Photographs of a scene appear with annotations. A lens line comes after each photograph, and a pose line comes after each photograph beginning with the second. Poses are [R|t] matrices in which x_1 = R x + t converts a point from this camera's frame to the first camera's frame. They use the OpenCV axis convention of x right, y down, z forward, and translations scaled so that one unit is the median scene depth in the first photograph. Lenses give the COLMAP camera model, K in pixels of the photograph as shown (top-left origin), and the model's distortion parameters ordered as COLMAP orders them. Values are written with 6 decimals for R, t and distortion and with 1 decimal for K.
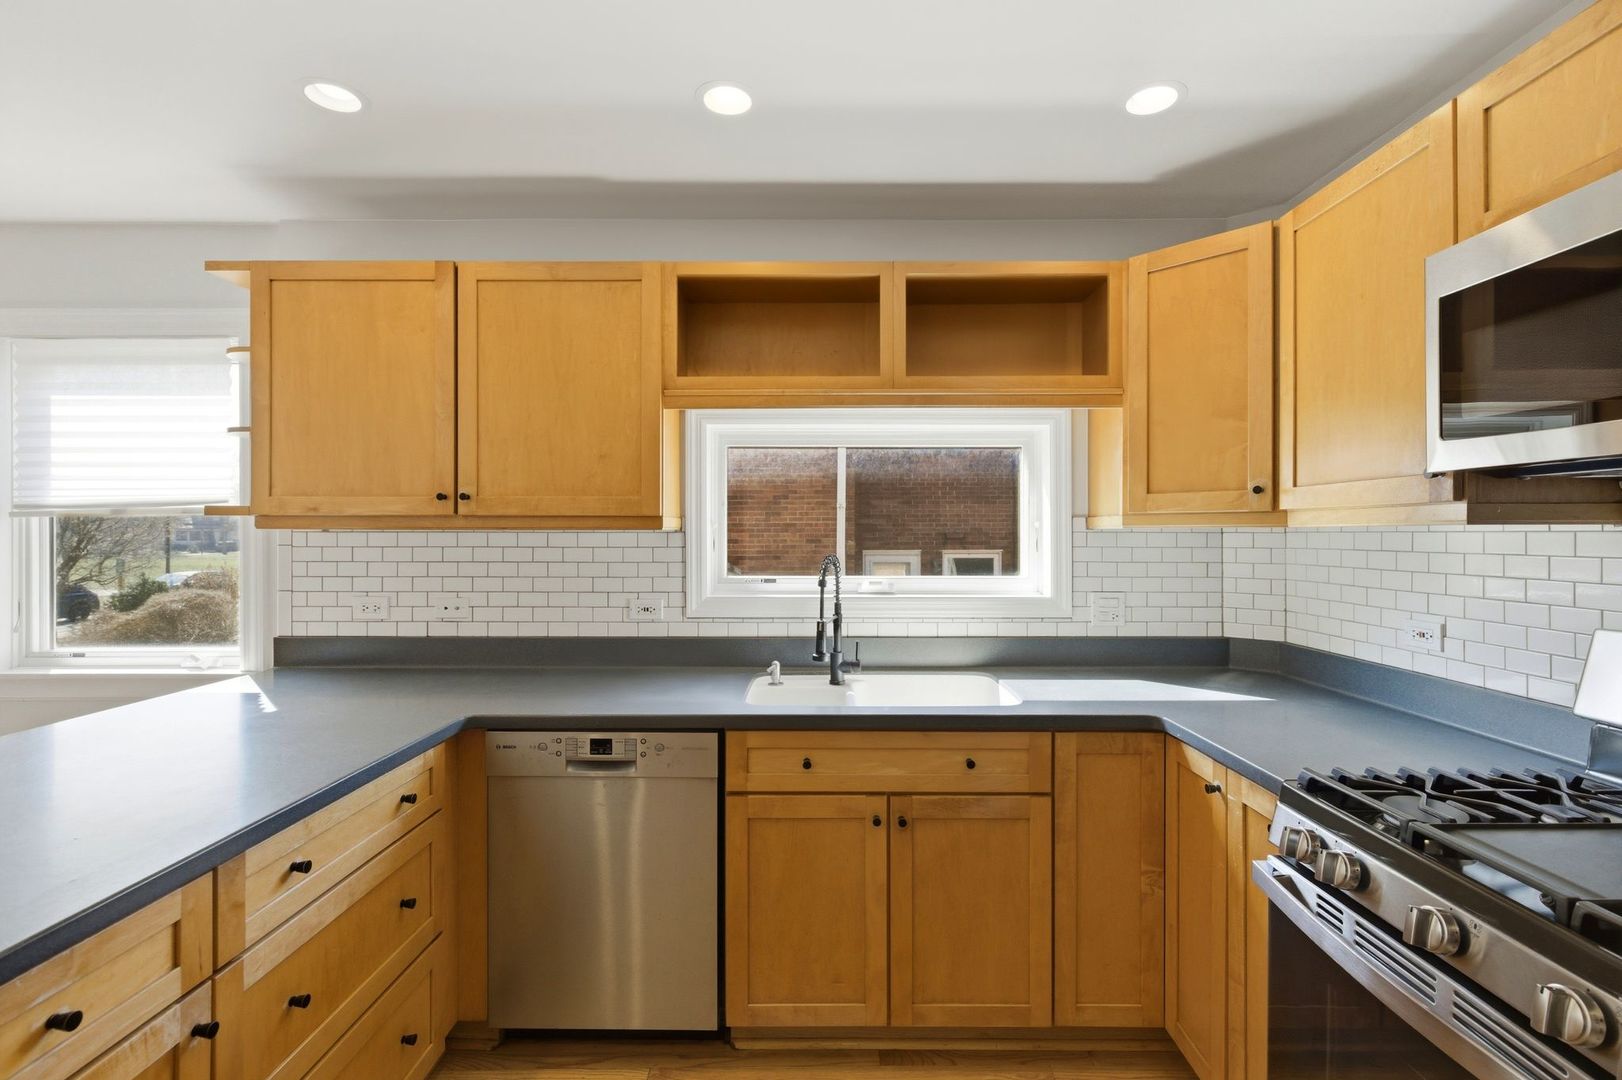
lens RADIAL K [[743.0, 0, 821.4], [0, 743.0, 529.1], [0, 0, 1]] dist [-0.002892, -0.000476]
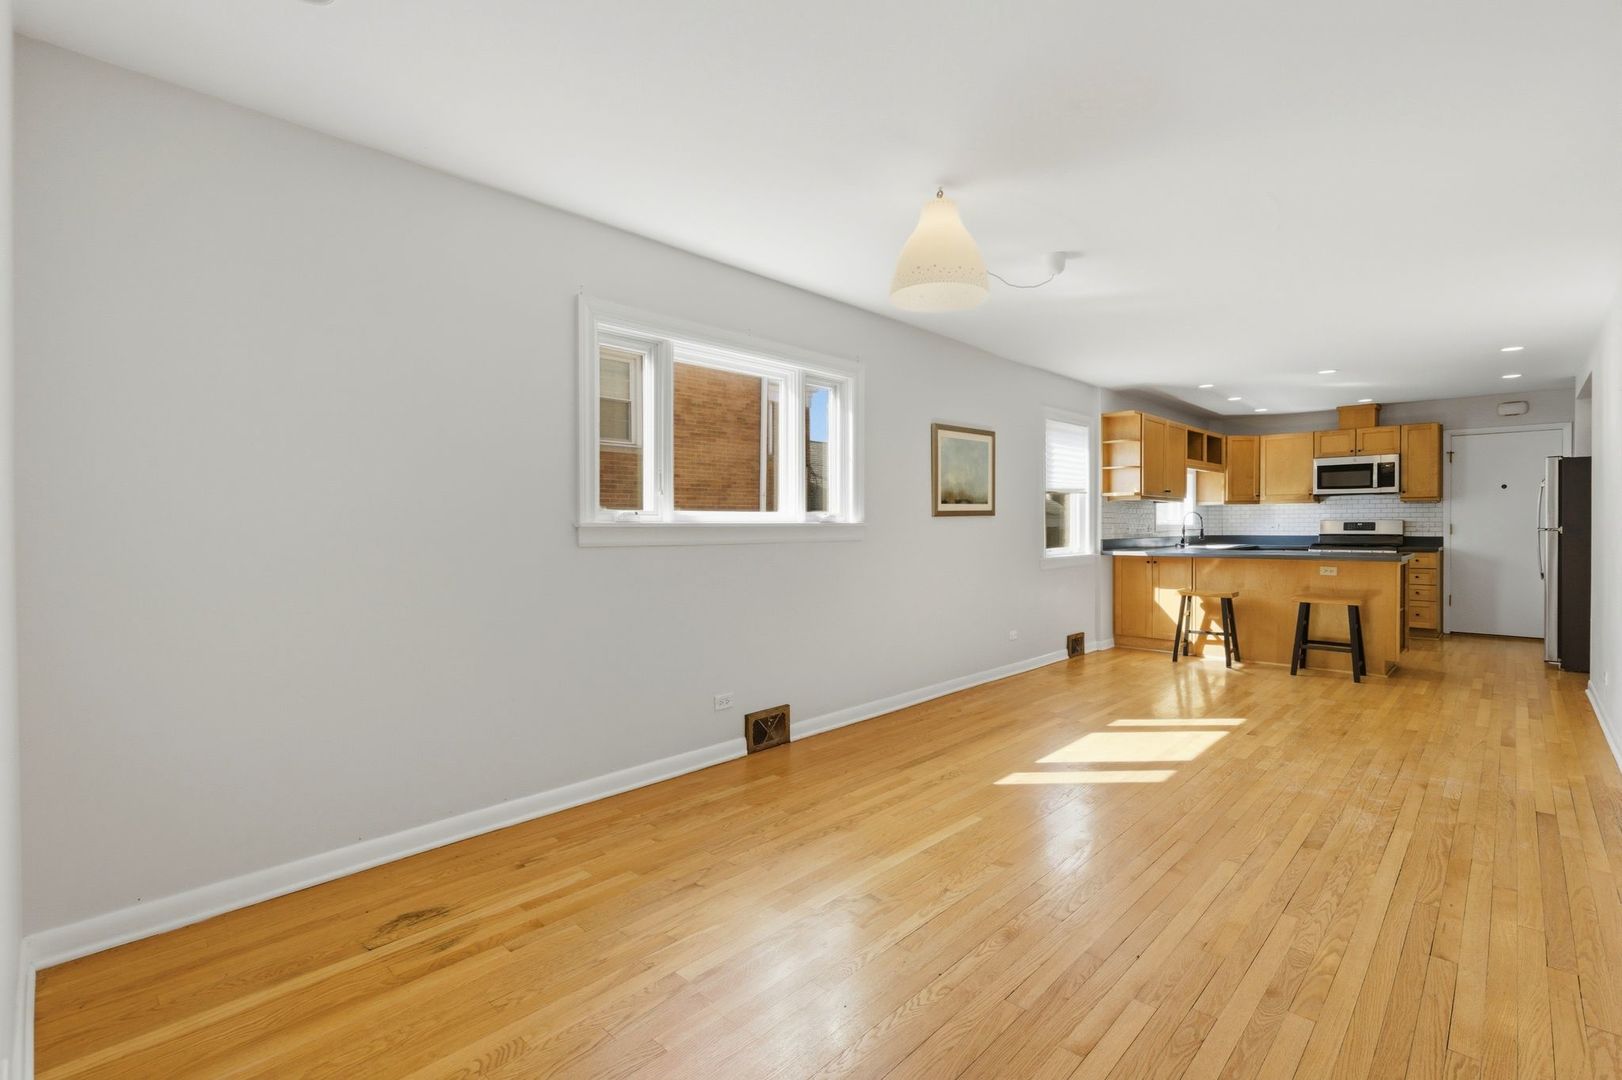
lens RADIAL K [[737.8, 0, 821.3], [0, 737.8, 534.7], [0, 0, 1]] dist [0.001438, 0.000006]
pose [[0.691347, -0.012665, 0.722412, -3.624560], [0.001458, 0.999869, 0.016134, 0.086061], [-0.722522, -0.010101, 0.691274, -0.146278]]
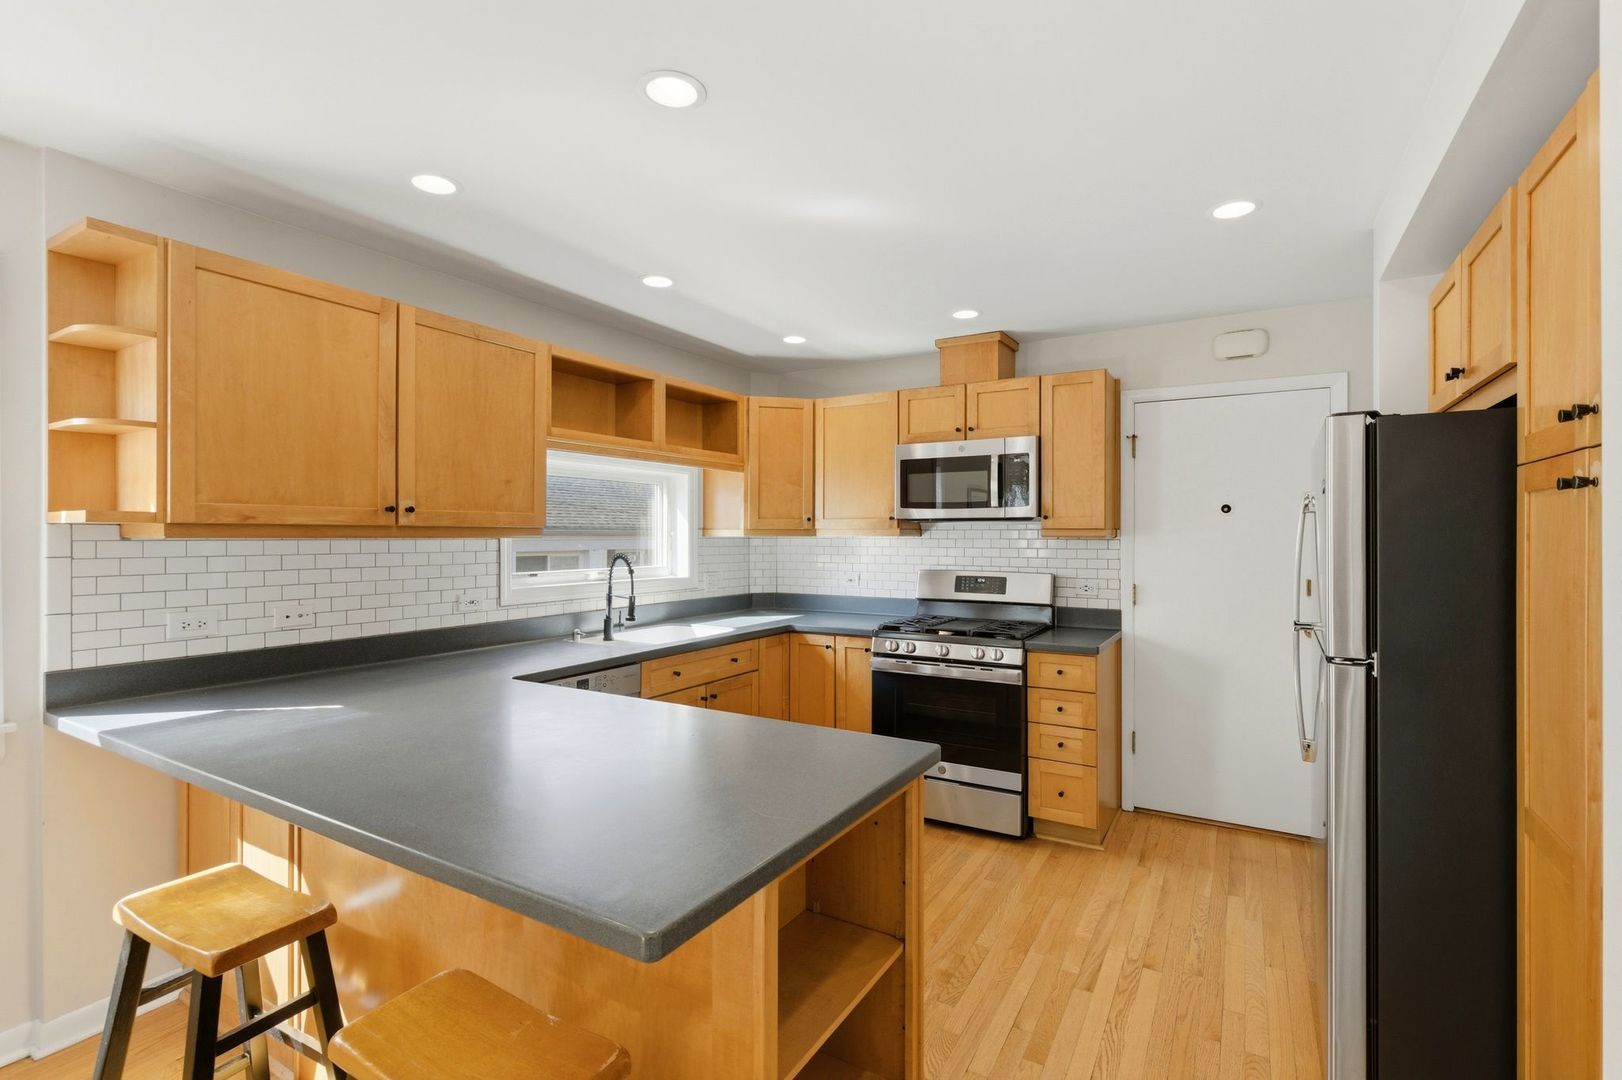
lens RADIAL K [[737.8, 0, 821.3], [0, 737.8, 534.7], [0, 0, 1]] dist [0.001438, 0.000006]
pose [[0.509777, 0.000914, 0.860306, -1.050754], [-0.005215, 0.999984, 0.002028, -0.009680], [-0.860291, -0.005520, 0.509774, -0.128065]]
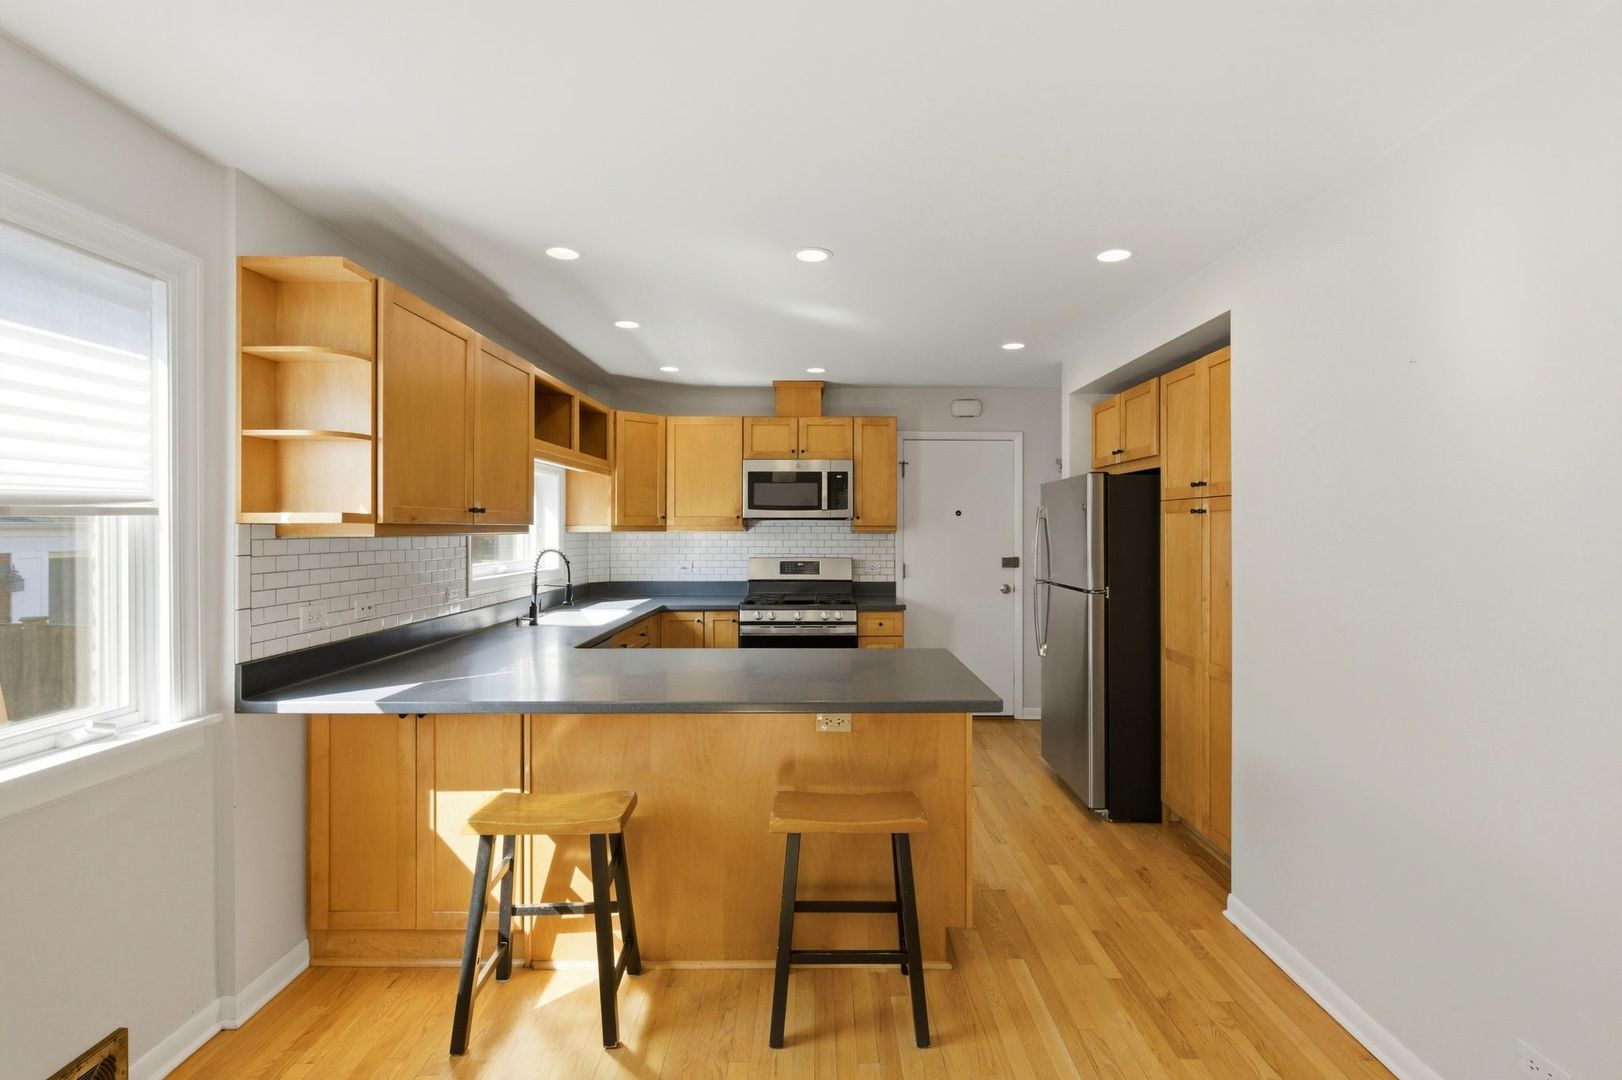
lens RADIAL K [[743.0, 0, 821.4], [0, 743.0, 529.1], [0, 0, 1]] dist [-0.002892, -0.000476]
pose [[0.000254, -0.000964, 1.000000, -1.671835], [-0.004541, 0.999989, 0.000965, -0.013551], [-0.999990, -0.004541, 0.000250, 0.355099]]
